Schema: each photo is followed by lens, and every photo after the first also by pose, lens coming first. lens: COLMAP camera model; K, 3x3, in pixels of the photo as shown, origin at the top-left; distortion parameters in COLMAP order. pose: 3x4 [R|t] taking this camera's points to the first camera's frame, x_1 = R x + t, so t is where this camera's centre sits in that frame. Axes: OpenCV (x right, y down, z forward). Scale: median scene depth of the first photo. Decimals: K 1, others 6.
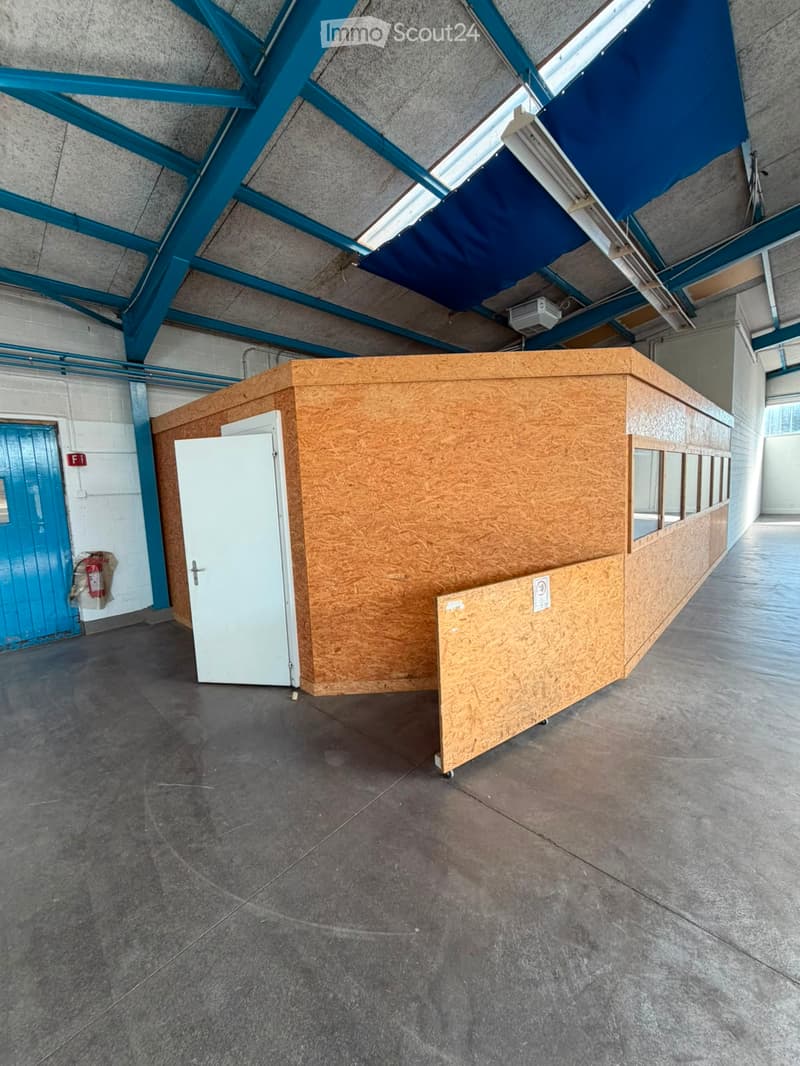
lens RADIAL K [[422.9, 0, 396.0], [0, 422.9, 526.8], [0, 0, 1]] dist [-0.000199, 0.000014]
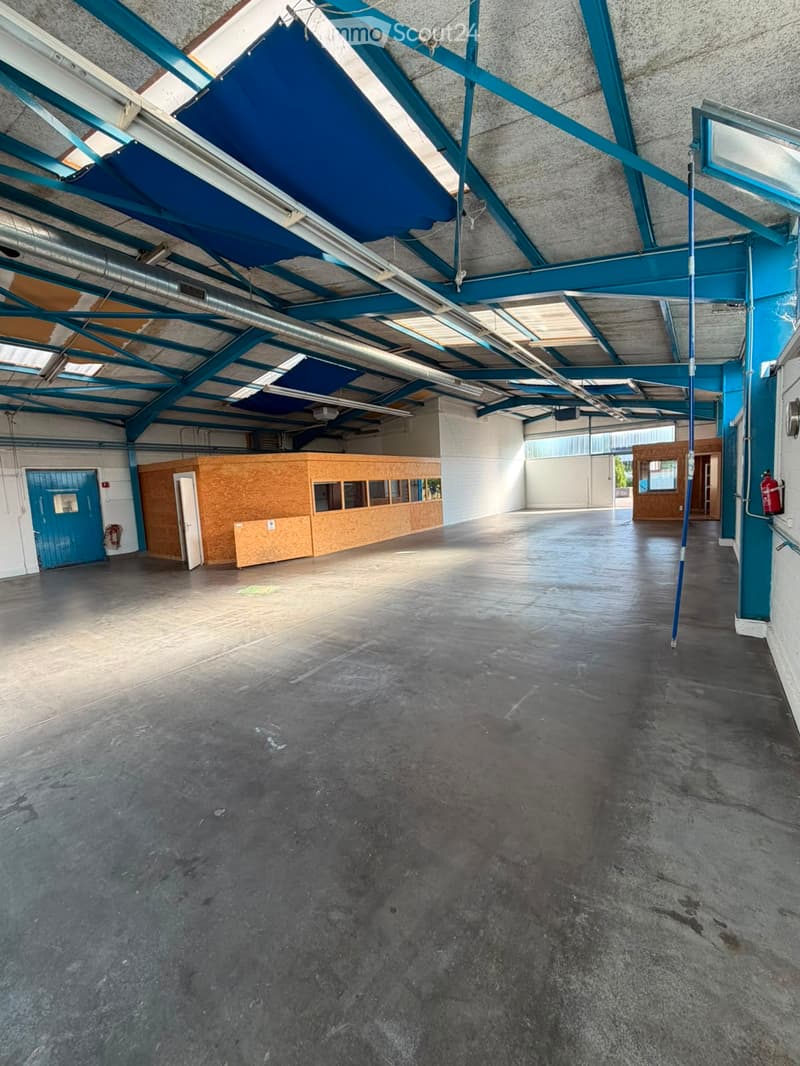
lens RADIAL K [[422.9, 0, 396.0], [0, 422.9, 526.8], [0, 0, 1]] dist [-0.000199, 0.000014]
pose [[0.991113, -0.020521, 0.131432, 0.505505], [0.021983, 0.999712, -0.009677, 0.126519], [-0.131195, 0.012480, 0.991278, -1.479275]]
